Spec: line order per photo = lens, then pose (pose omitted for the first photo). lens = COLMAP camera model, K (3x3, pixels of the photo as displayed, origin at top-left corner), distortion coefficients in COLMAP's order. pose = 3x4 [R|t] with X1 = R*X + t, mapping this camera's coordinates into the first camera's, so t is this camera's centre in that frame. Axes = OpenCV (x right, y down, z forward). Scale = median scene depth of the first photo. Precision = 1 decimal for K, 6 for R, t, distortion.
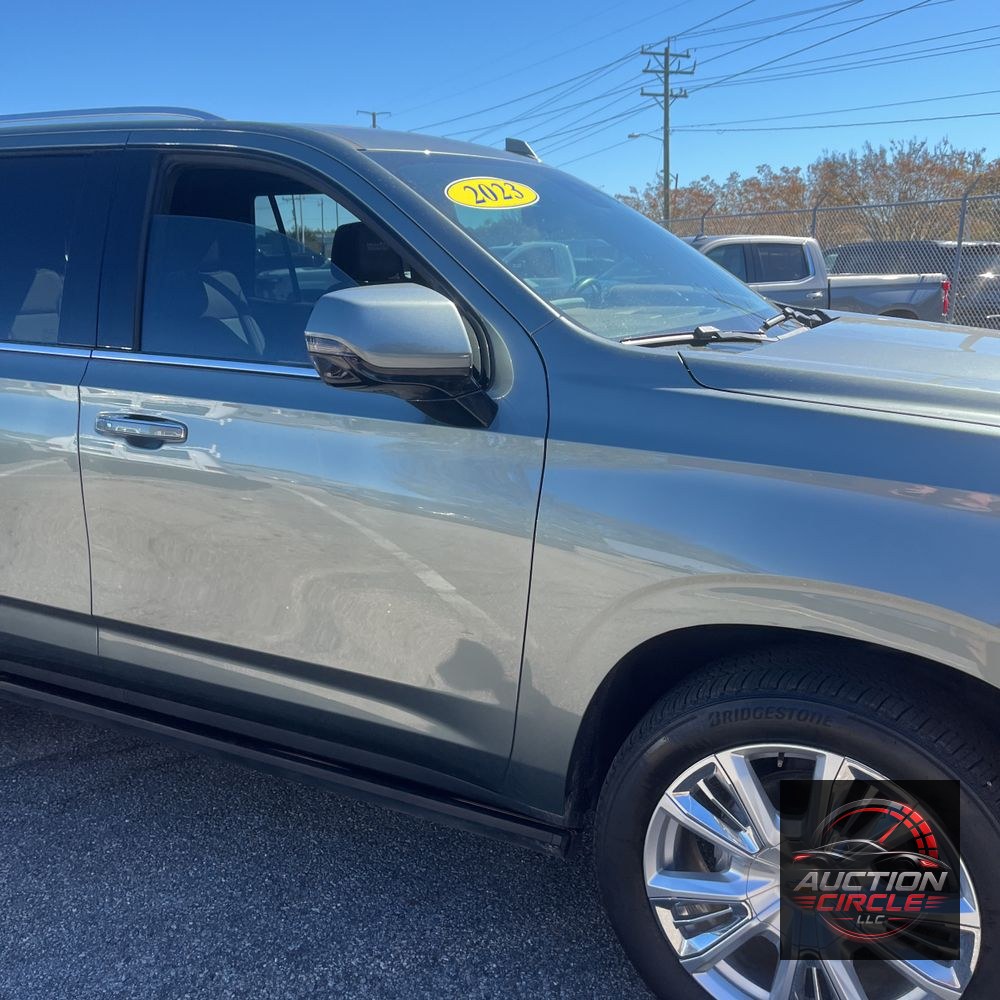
lens RADIAL K [[1013.8, 0, 516.9], [0, 1013.8, 499.7], [0, 0, 1]] dist [0.026491, -0.025801]
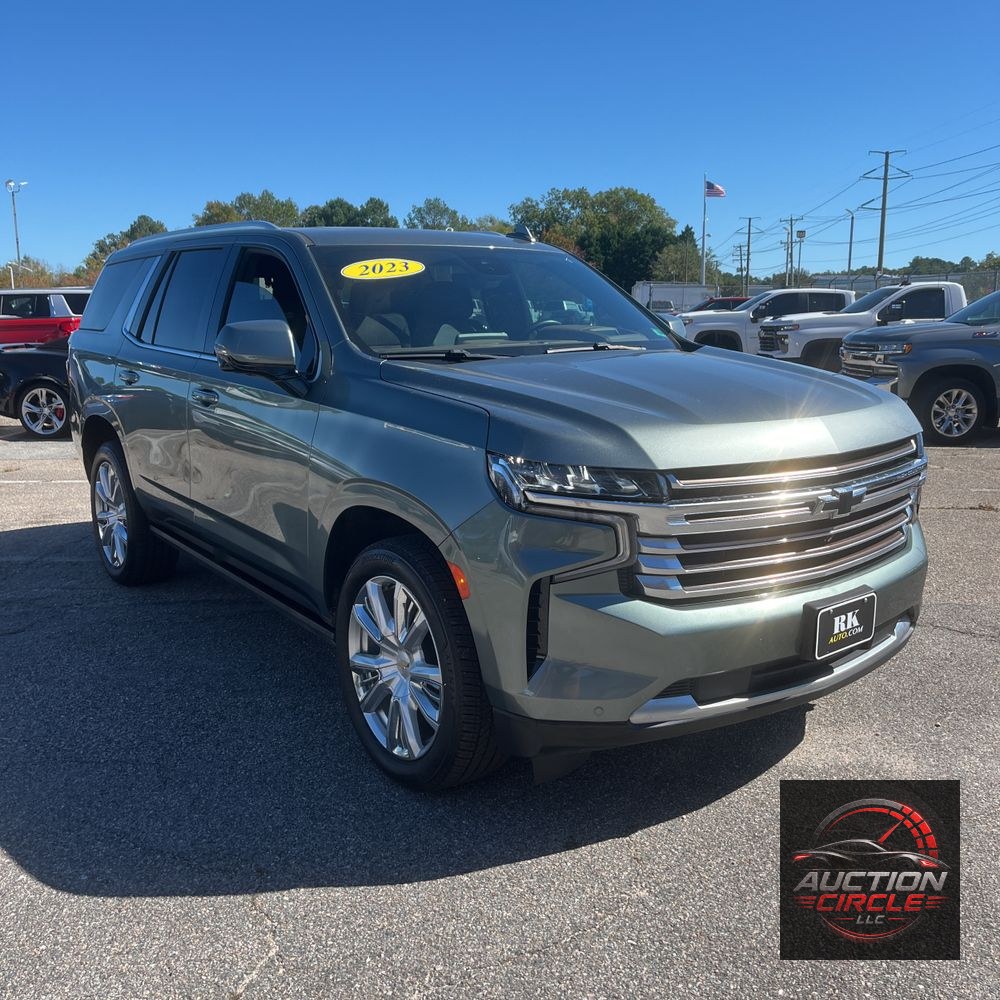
lens RADIAL K [[1013.8, 0, 516.9], [0, 1013.8, 499.7], [0, 0, 1]] dist [0.026491, -0.025801]
pose [[0.890544, 0.091954, -0.445506, 0.923651], [-0.109477, 0.993895, -0.013694, 0.076135], [0.441527, 0.060968, 0.895174, -0.380501]]
